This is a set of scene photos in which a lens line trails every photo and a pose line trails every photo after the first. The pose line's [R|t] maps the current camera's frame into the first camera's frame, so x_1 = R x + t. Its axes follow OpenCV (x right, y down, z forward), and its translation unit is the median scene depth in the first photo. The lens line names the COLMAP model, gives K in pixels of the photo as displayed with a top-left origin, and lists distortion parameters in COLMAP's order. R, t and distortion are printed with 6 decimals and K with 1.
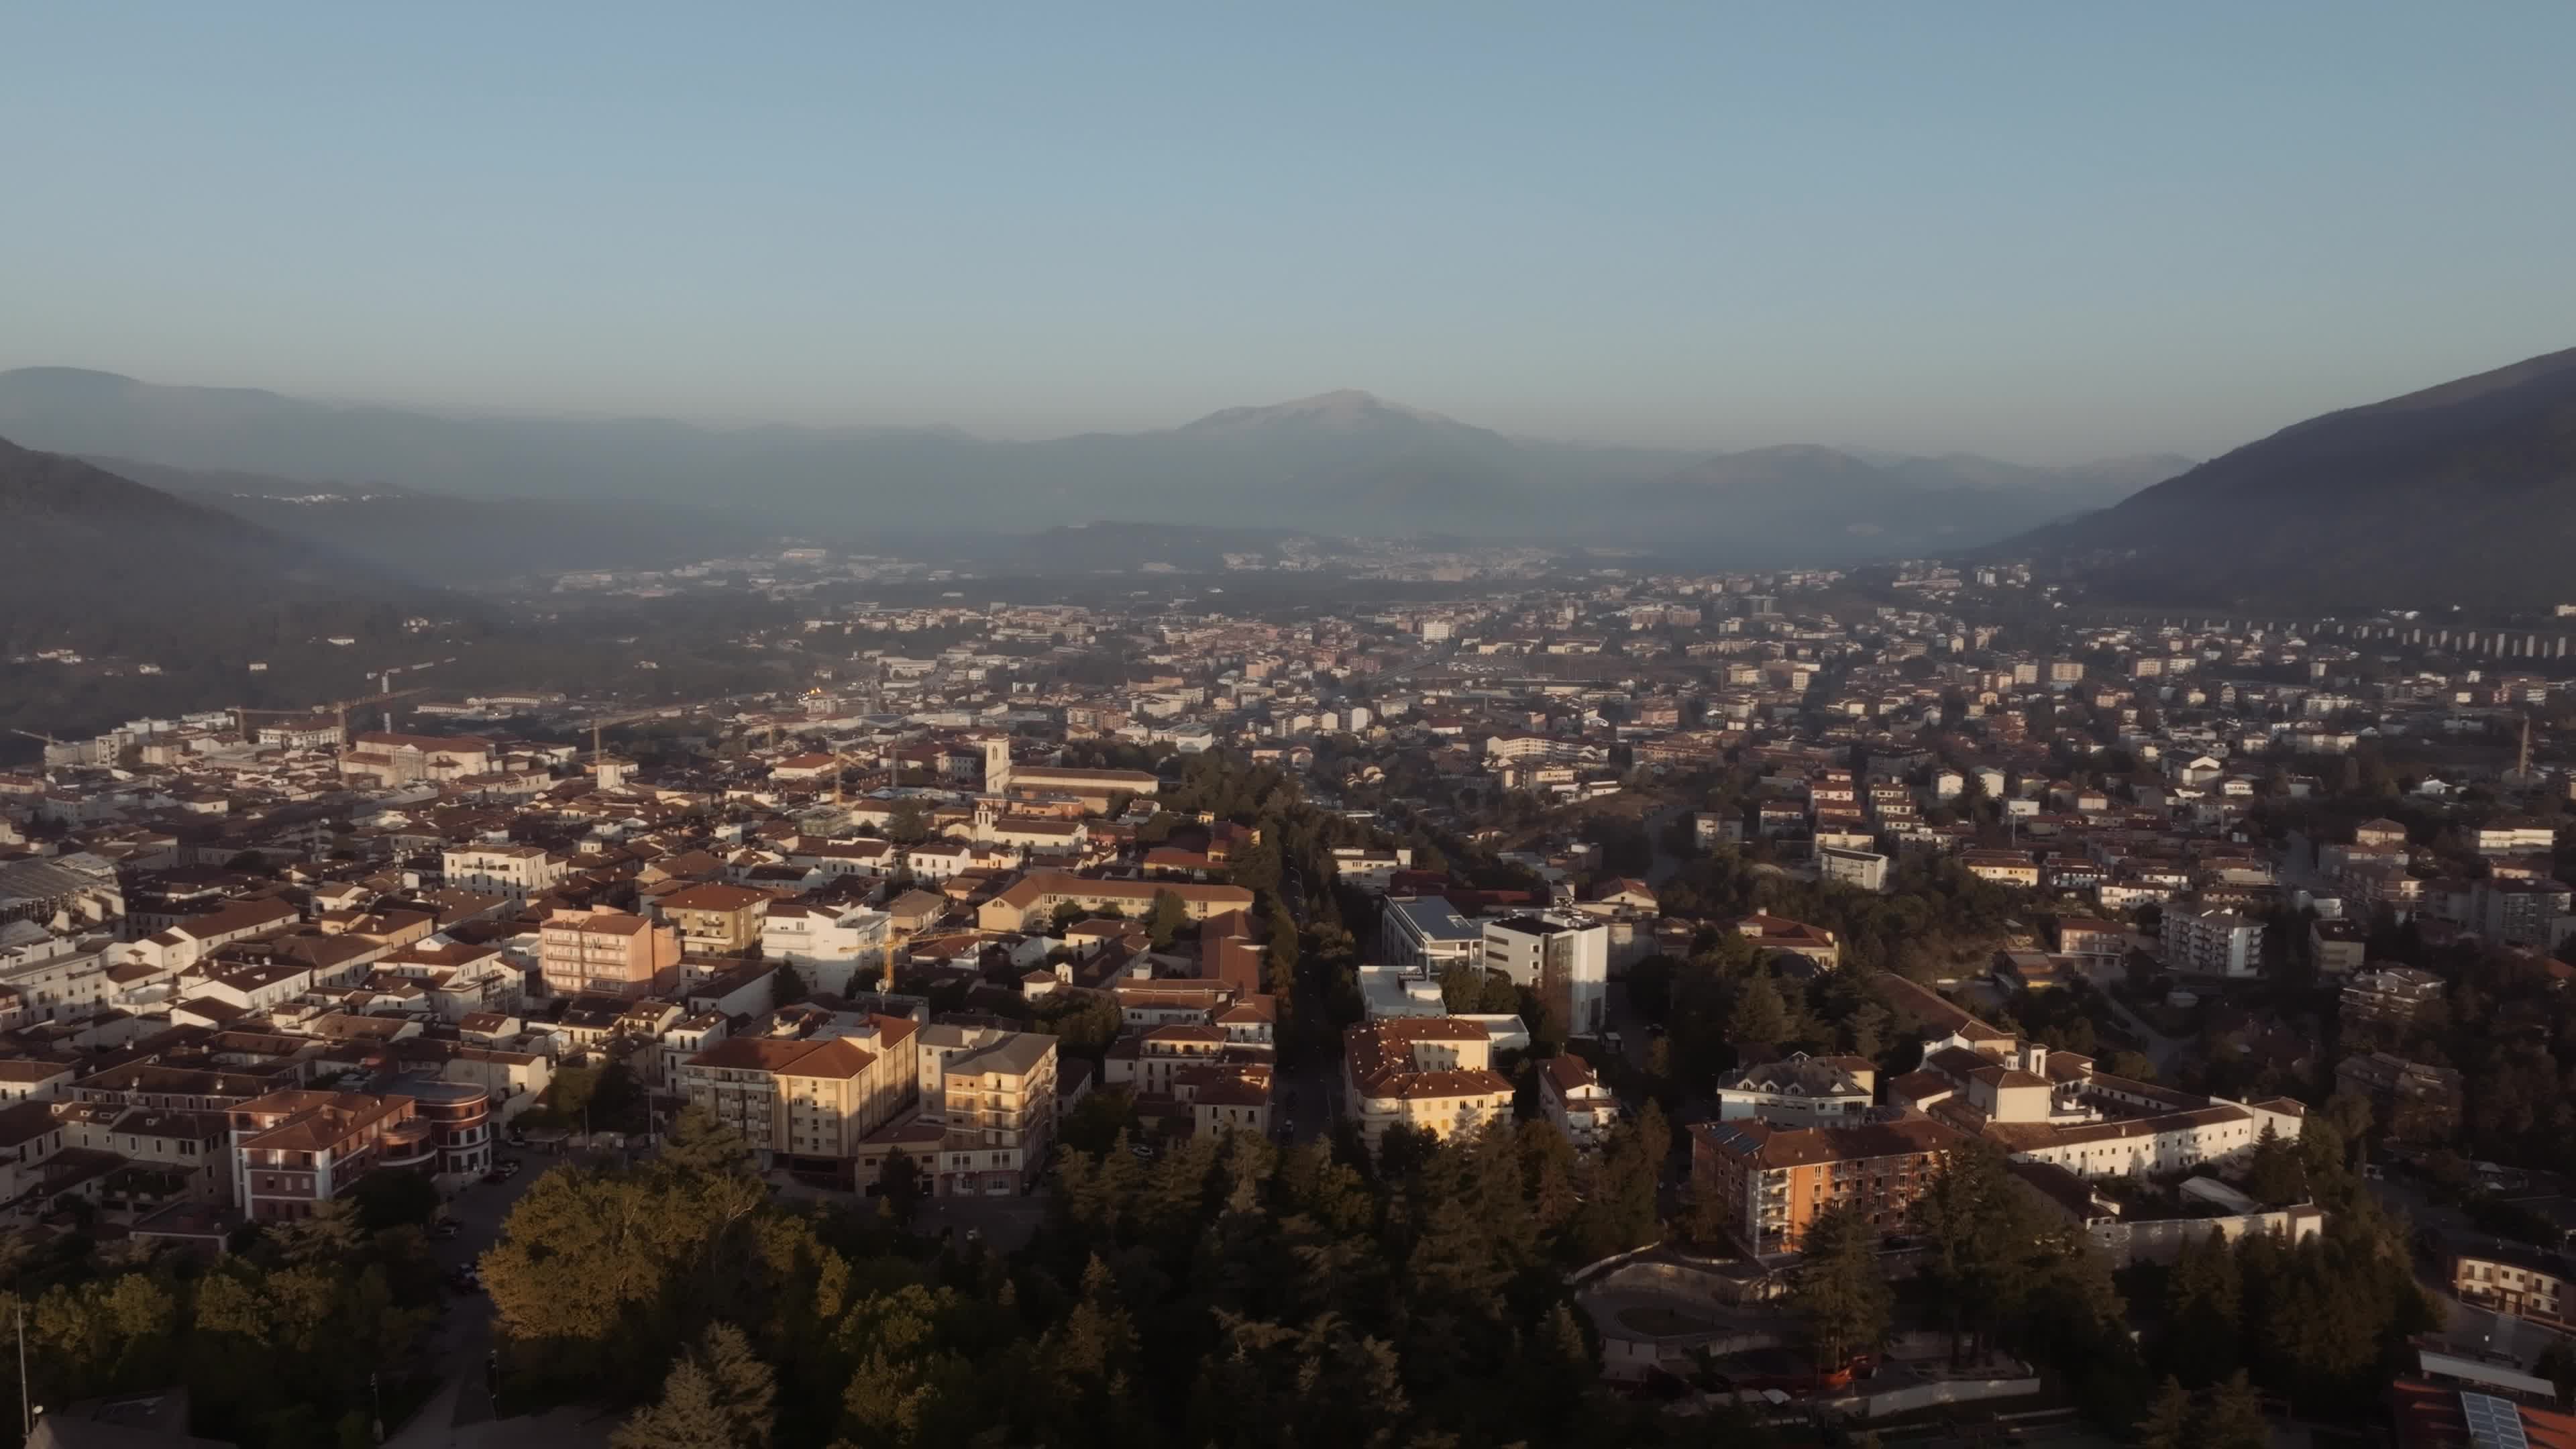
lens RADIAL K [[1812.6, 0, 1288.1], [0, 1812.6, 725.1], [0, 0, 1]] dist [-0.000886, 0.010824]
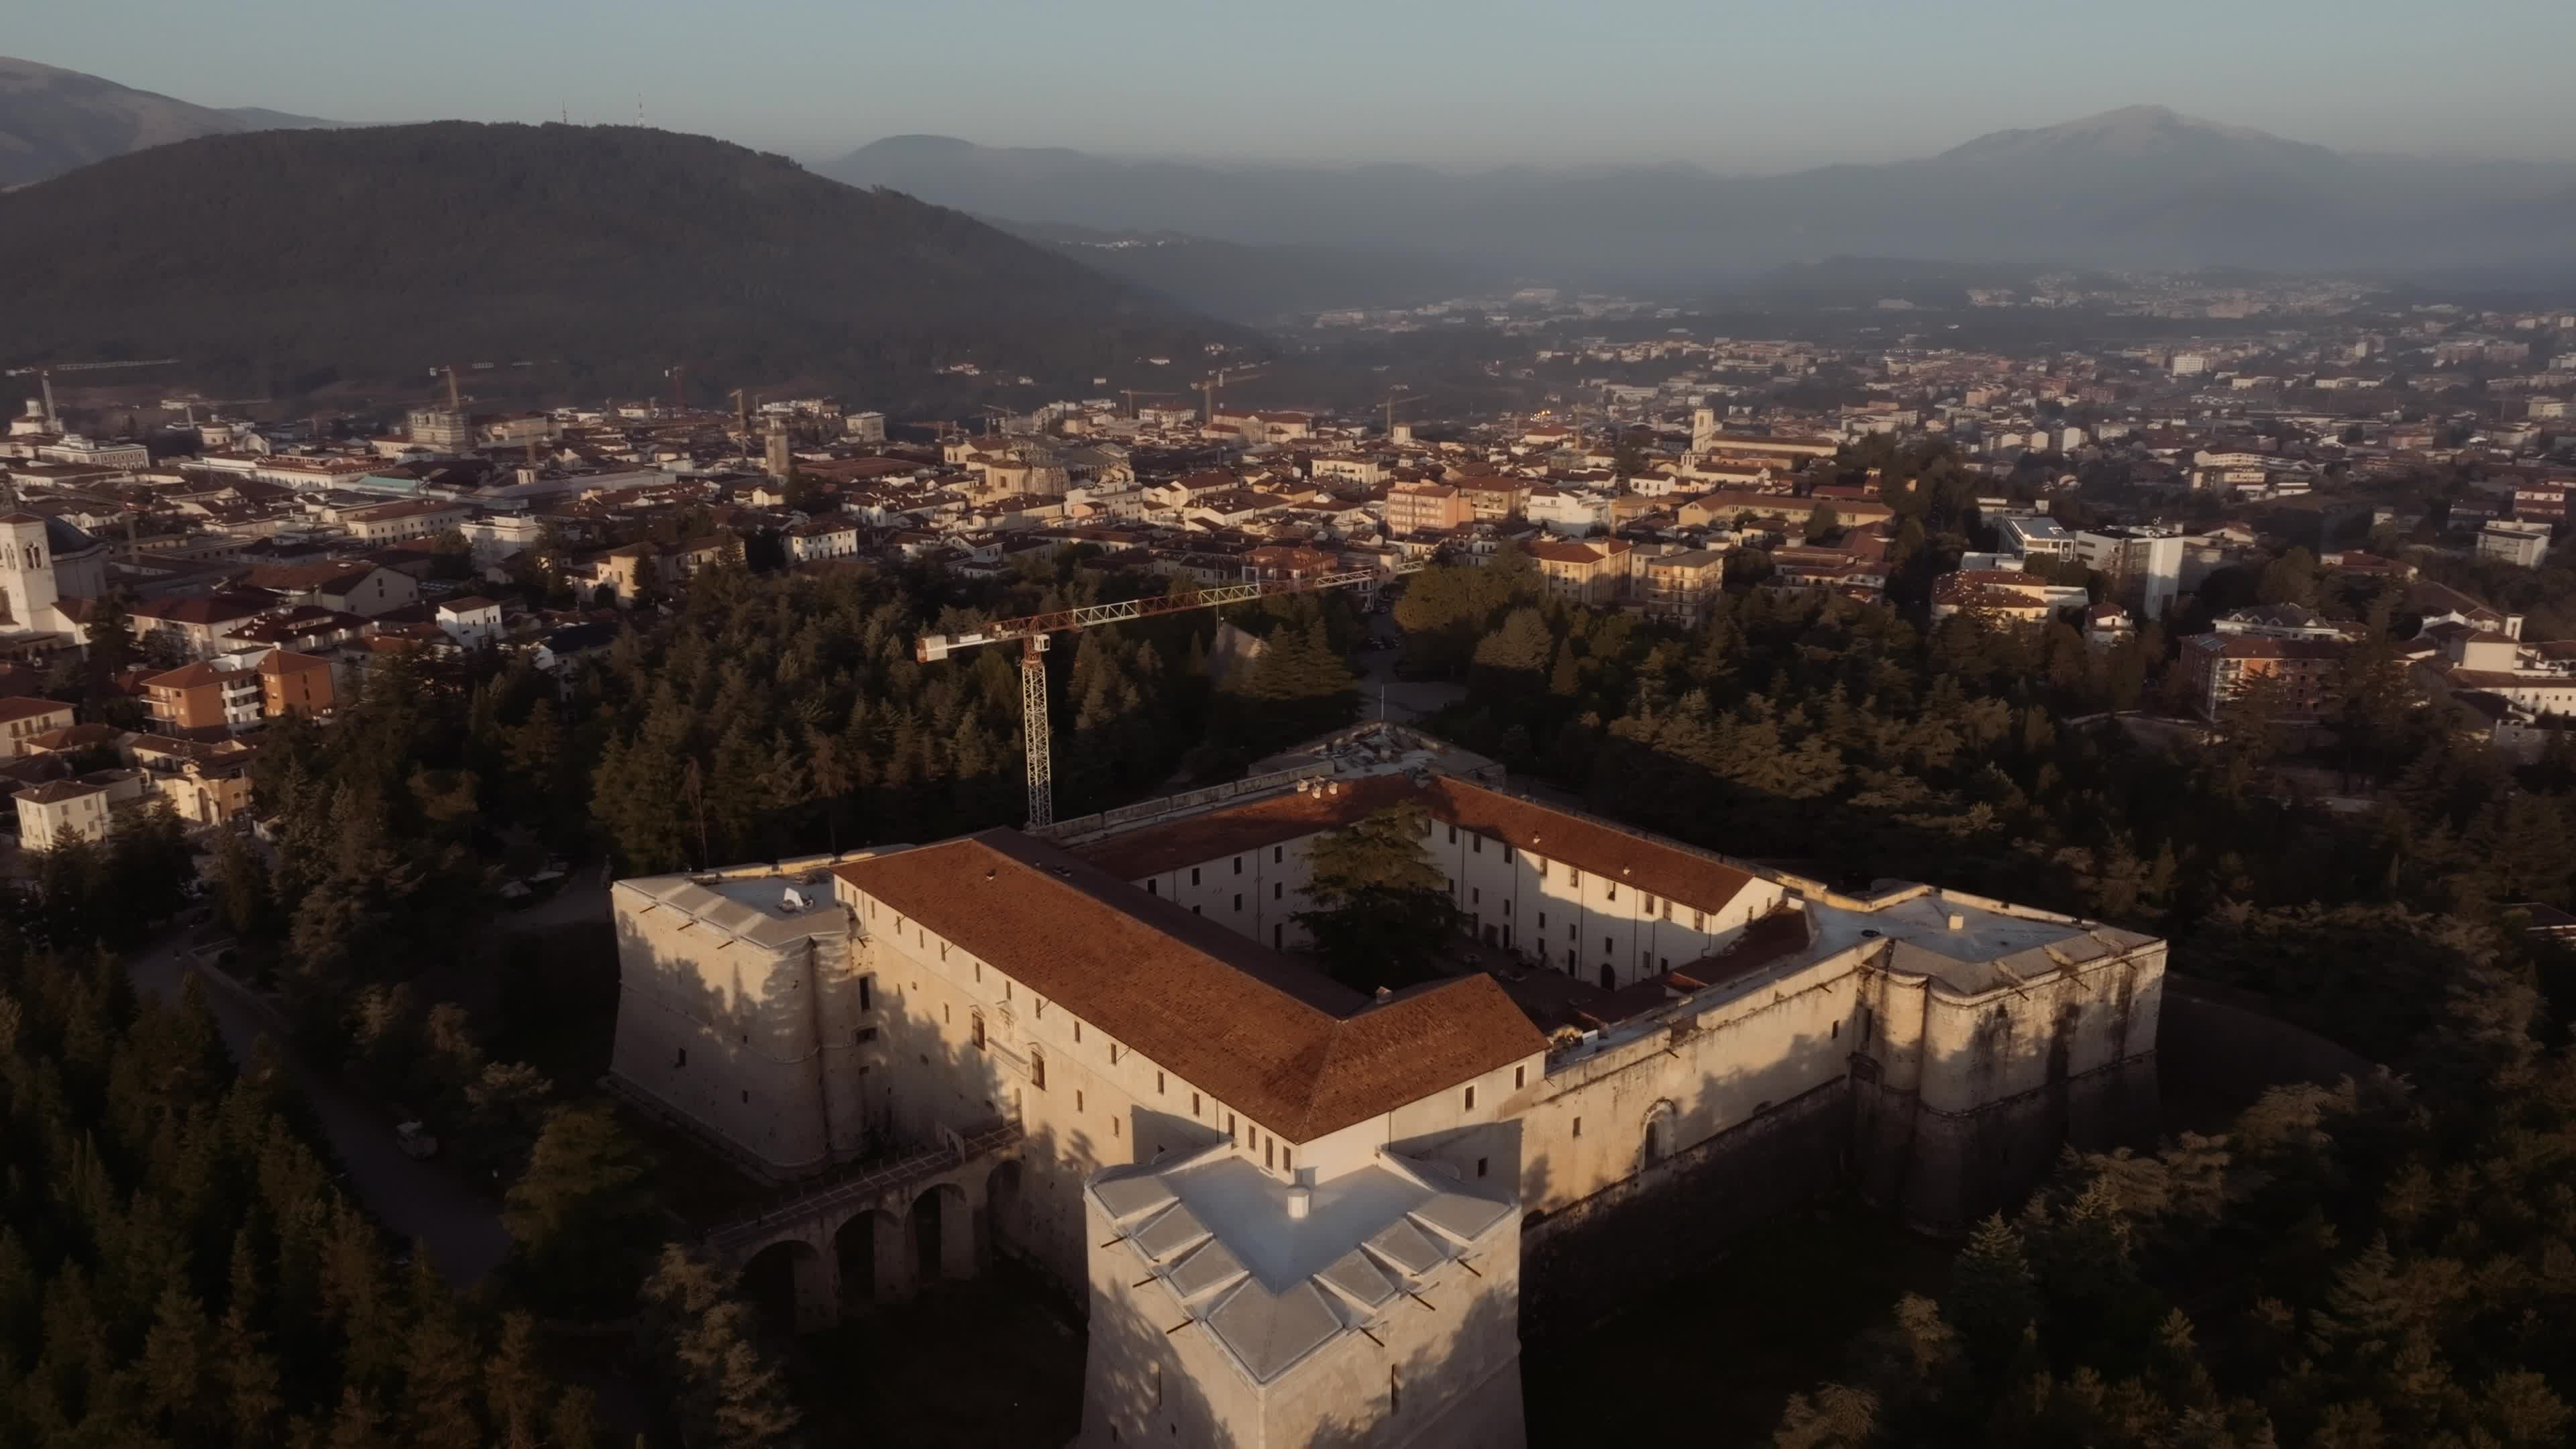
lens RADIAL K [[1812.6, 0, 1289.0], [0, 1812.6, 723.9], [0, 0, 1]] dist [-0.000886, 0.010824]
pose [[0.924921, 0.082181, -0.371170, 0.074127], [-0.030969, 0.989398, 0.141891, 0.073501], [0.378896, -0.119744, 0.917660, -0.364931]]
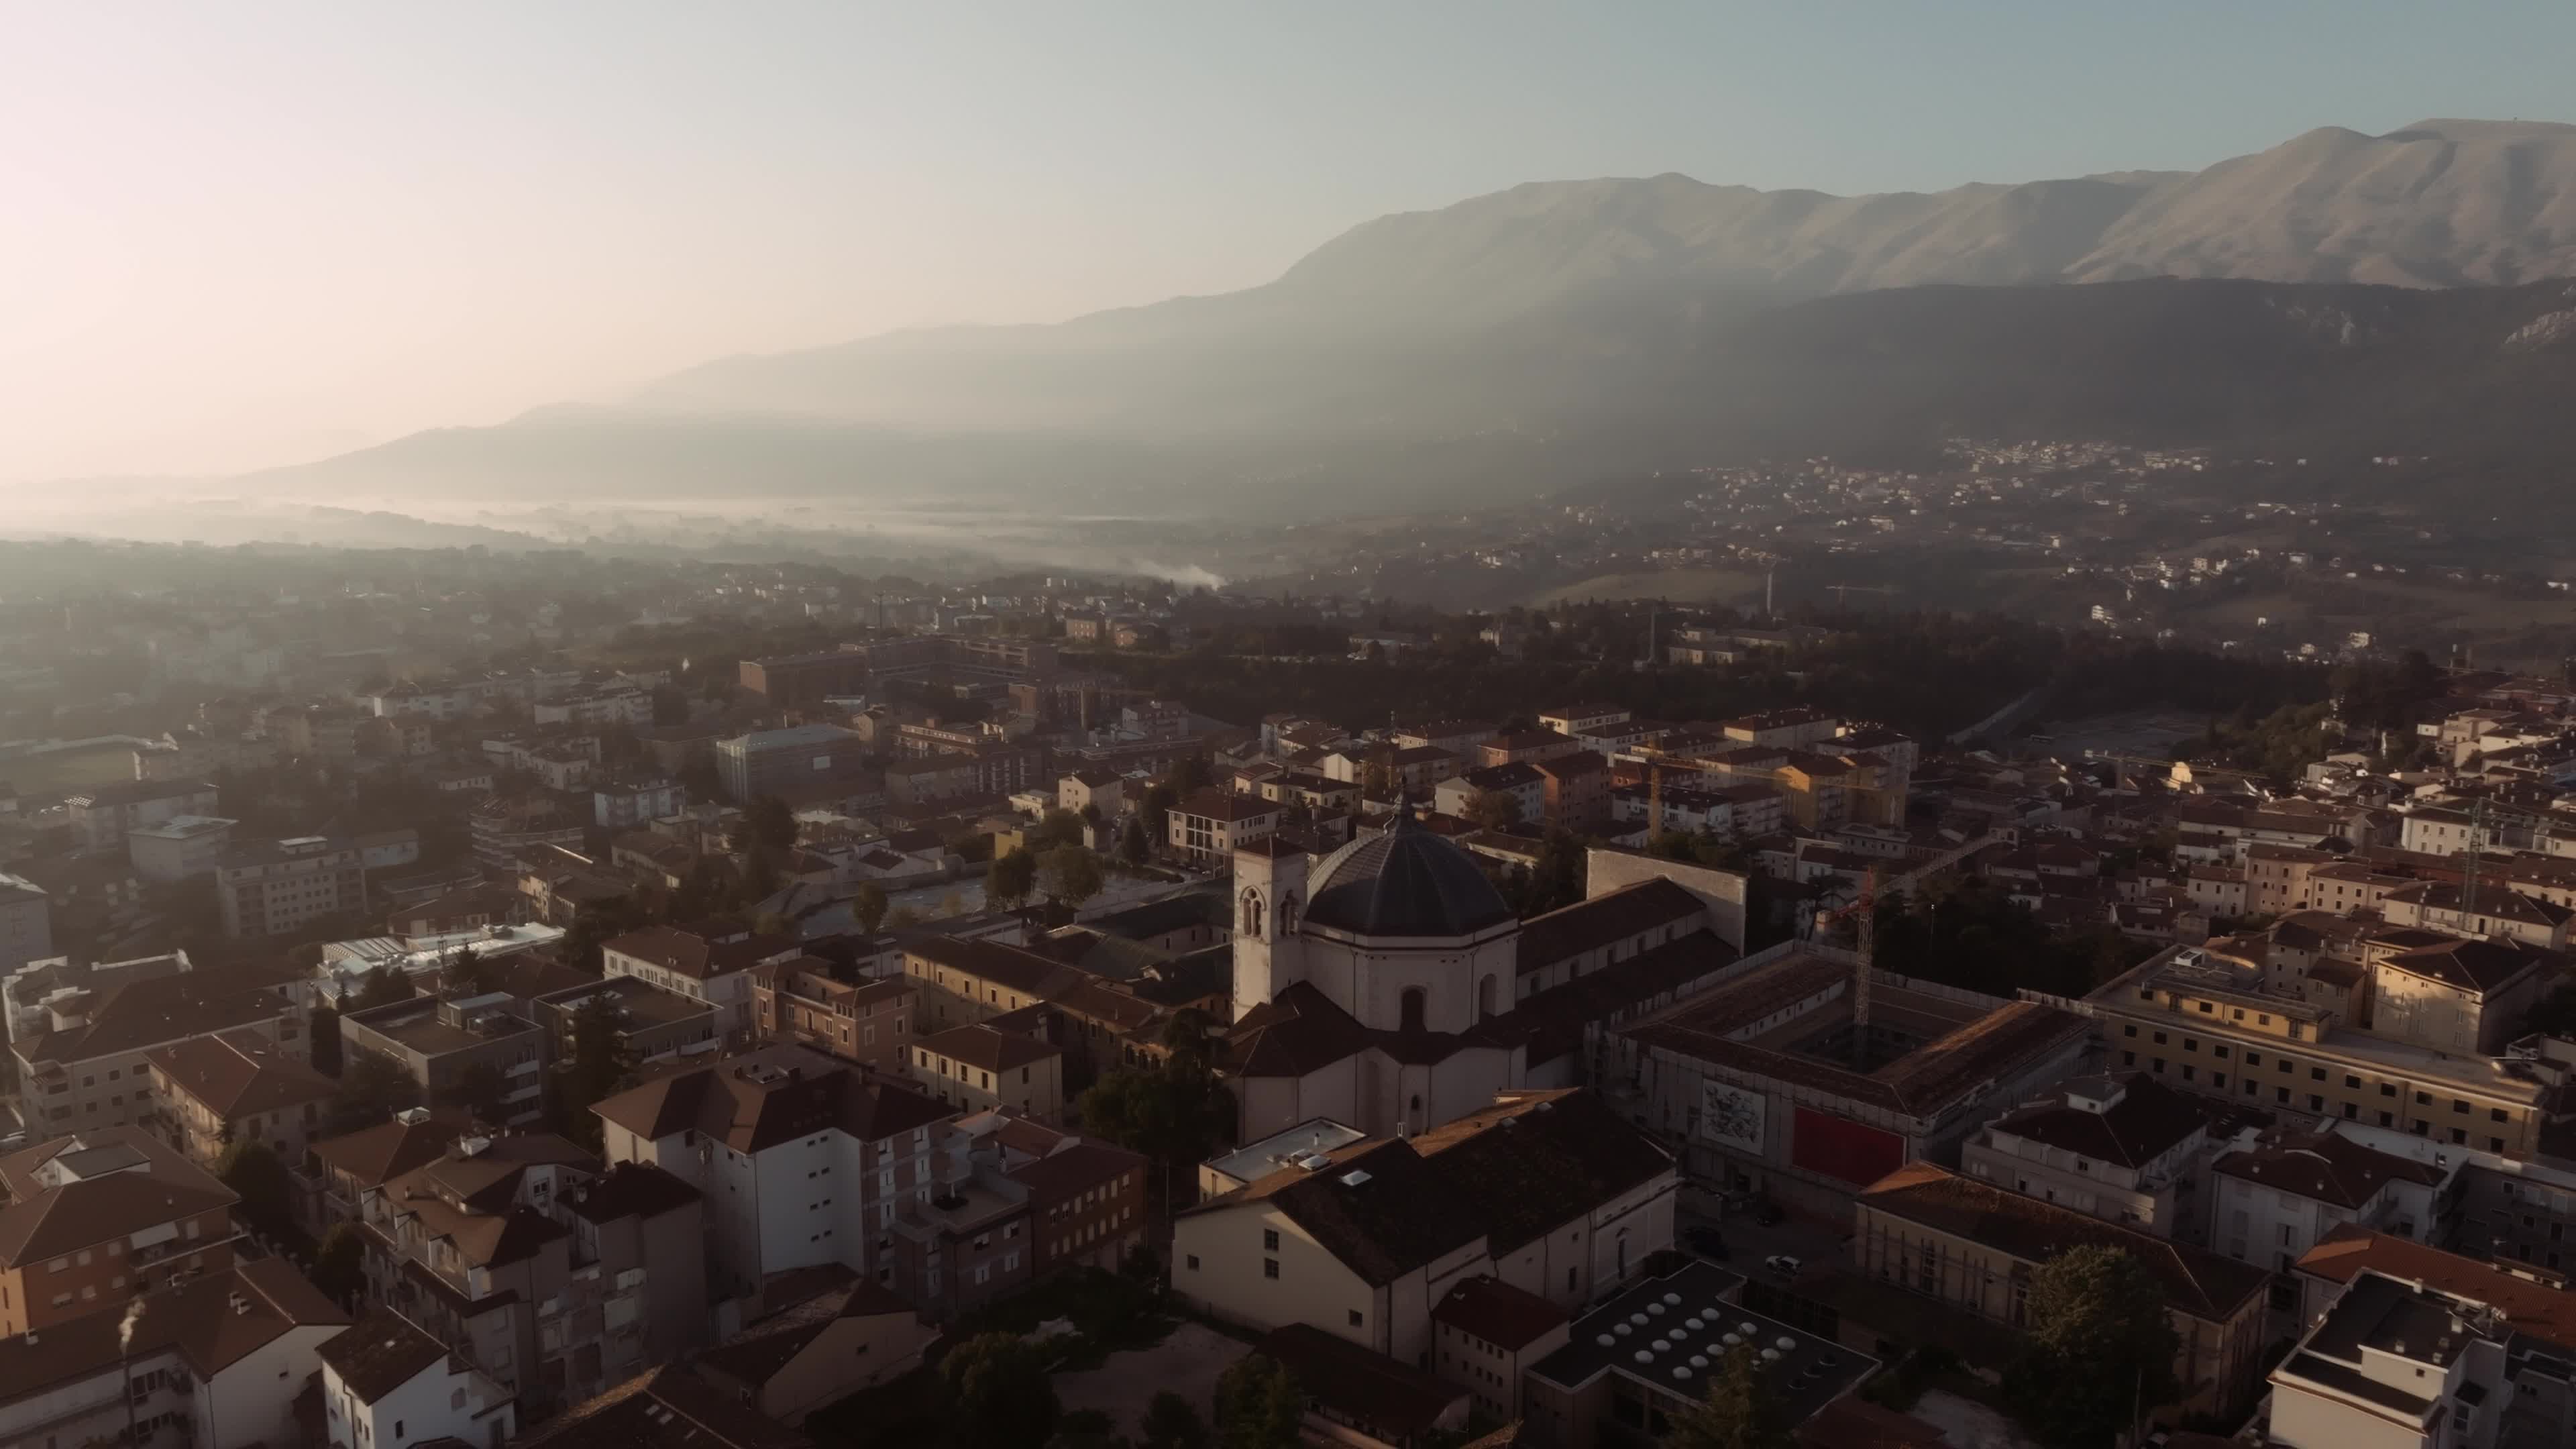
lens RADIAL K [[1812.6, 0, 1290.1], [0, 1812.6, 720.3], [0, 0, 1]] dist [-0.000886, 0.010824]
pose [[-0.628806, 0.118012, -0.768554, -0.465580], [-0.102789, 0.967125, 0.232602, -0.028387], [0.770738, 0.225260, -0.596004, 0.515215]]
